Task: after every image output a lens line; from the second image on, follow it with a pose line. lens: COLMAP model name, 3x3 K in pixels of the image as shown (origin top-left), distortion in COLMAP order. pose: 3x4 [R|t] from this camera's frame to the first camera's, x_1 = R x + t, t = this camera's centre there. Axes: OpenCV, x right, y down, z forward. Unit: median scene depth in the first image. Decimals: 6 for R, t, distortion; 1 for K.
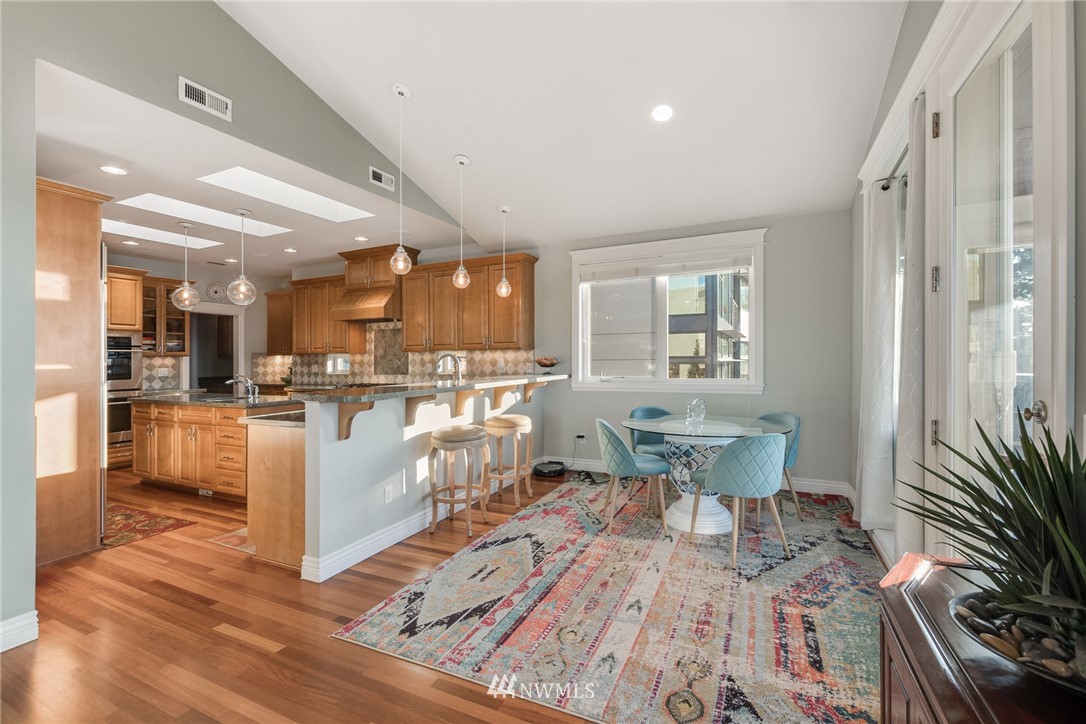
lens RADIAL K [[473.4, 0, 541.9], [0, 473.4, 355.0], [0, 0, 1]] dist [0.001763, 0.000160]
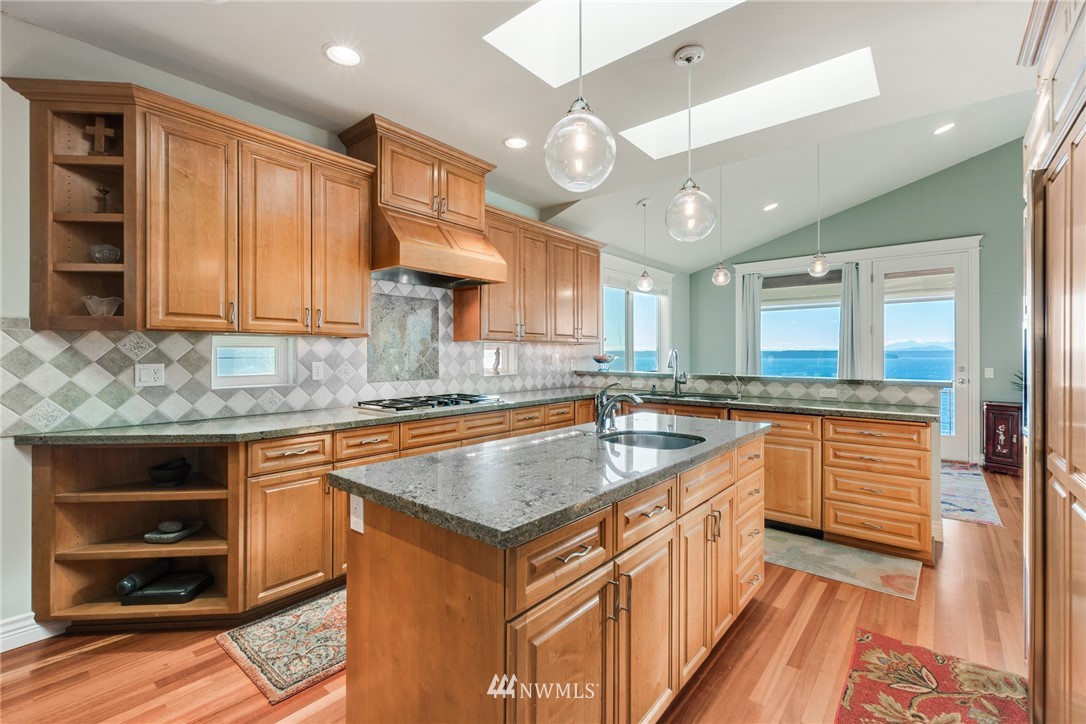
lens RADIAL K [[473.4, 0, 541.9], [0, 473.4, 355.0], [0, 0, 1]] dist [0.001763, 0.000160]
pose [[0.249732, 0.010820, 0.968254, -0.800473], [-0.014107, 0.999872, -0.007534, 0.013936], [-0.968212, -0.011777, 0.249853, 0.708462]]
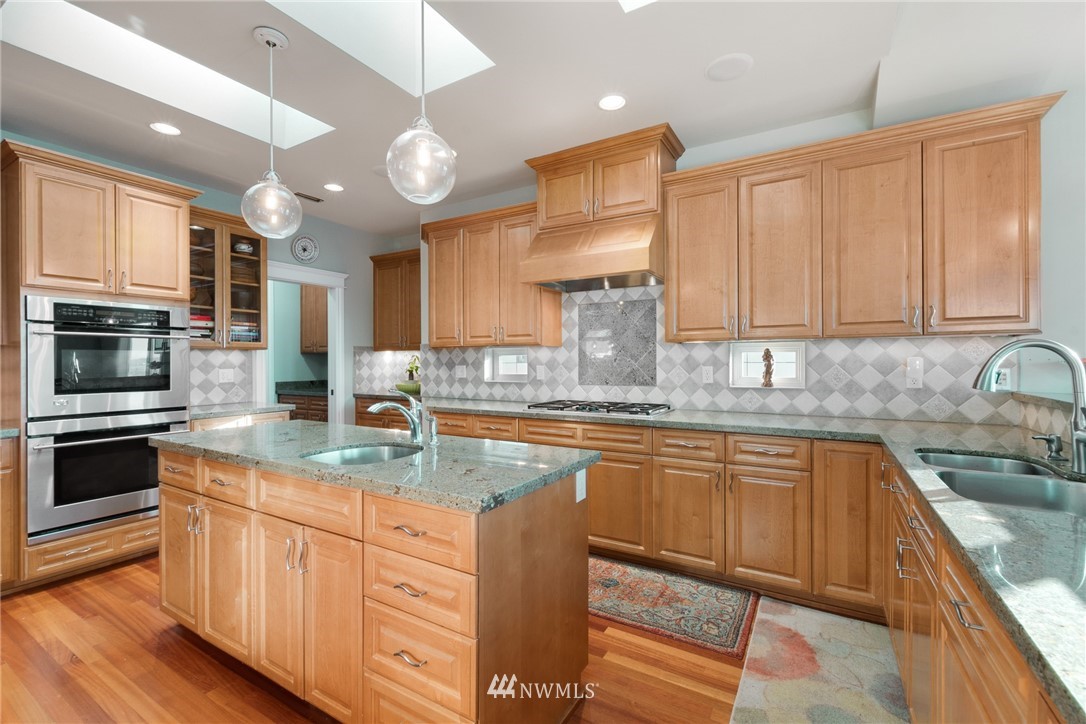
lens RADIAL K [[467.3, 0, 538.5], [0, 467.3, 363.7], [0, 0, 1]] dist [0.000830, 0.000151]
pose [[0.995848, 0.009281, -0.090563, -0.356414], [-0.007861, 0.999841, 0.016027, 0.008380], [0.090697, -0.015249, 0.995762, 0.452245]]
